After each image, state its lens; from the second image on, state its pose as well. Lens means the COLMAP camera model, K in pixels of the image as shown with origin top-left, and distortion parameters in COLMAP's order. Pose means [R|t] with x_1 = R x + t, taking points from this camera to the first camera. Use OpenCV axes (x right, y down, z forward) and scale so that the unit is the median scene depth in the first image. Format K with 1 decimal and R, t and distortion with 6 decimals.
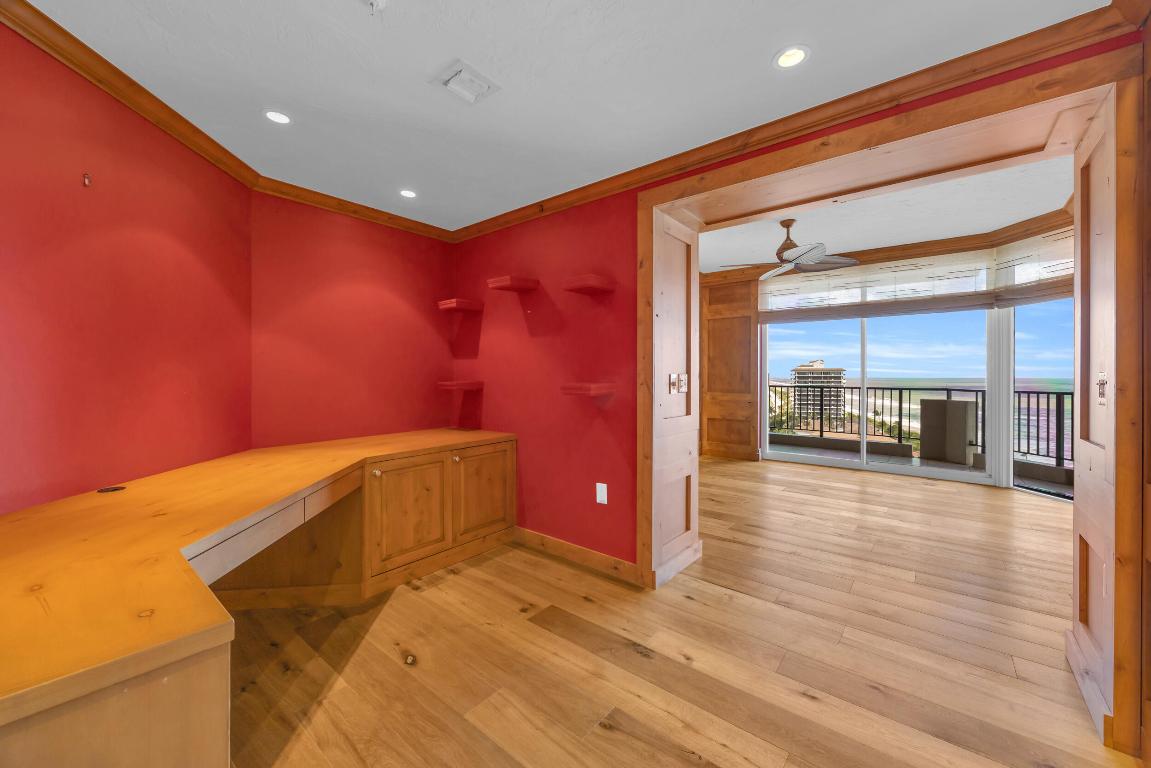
lens RADIAL K [[450.0, 0, 568.8], [0, 450.0, 378.4], [0, 0, 1]] dist [-0.004946, -0.000030]
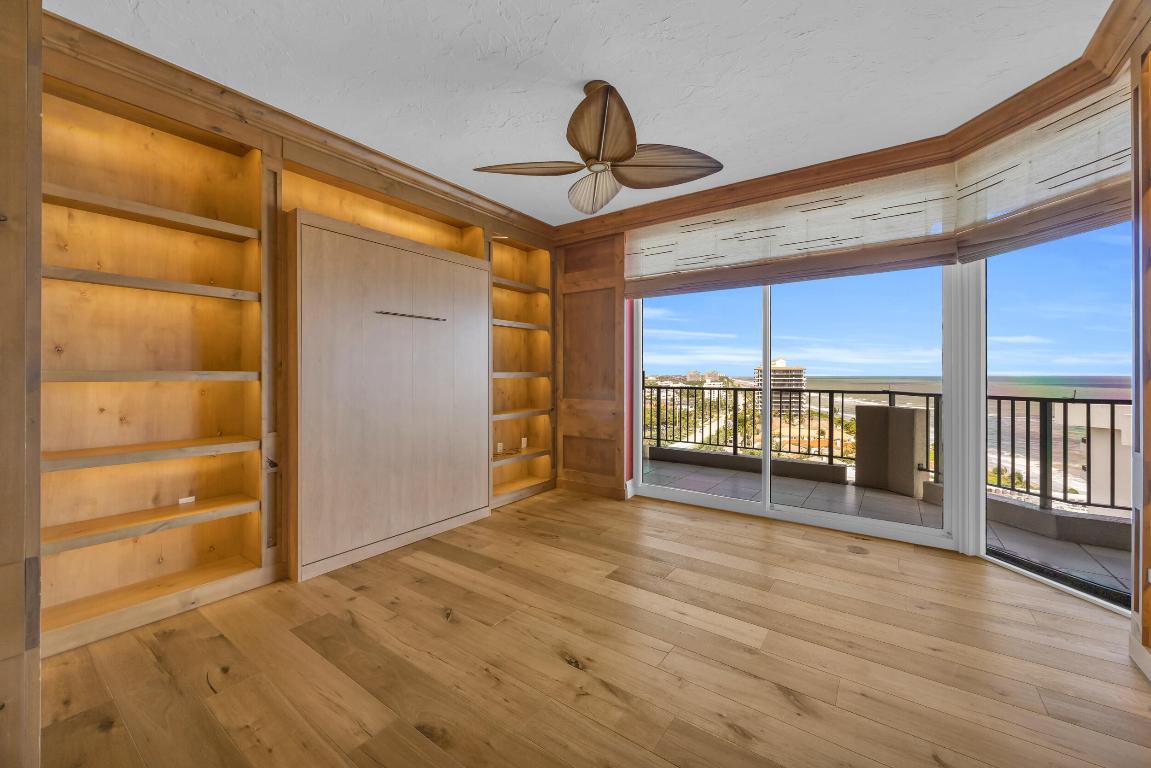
lens RADIAL K [[450.0, 0, 572.3], [0, 450.0, 377.5], [0, 0, 1]] dist [-0.004946, -0.000030]
pose [[0.997398, -0.000758, 0.072094, 0.307225], [0.001150, 0.999985, -0.005389, 0.002848], [-0.072088, 0.005458, 0.997383, 0.341950]]
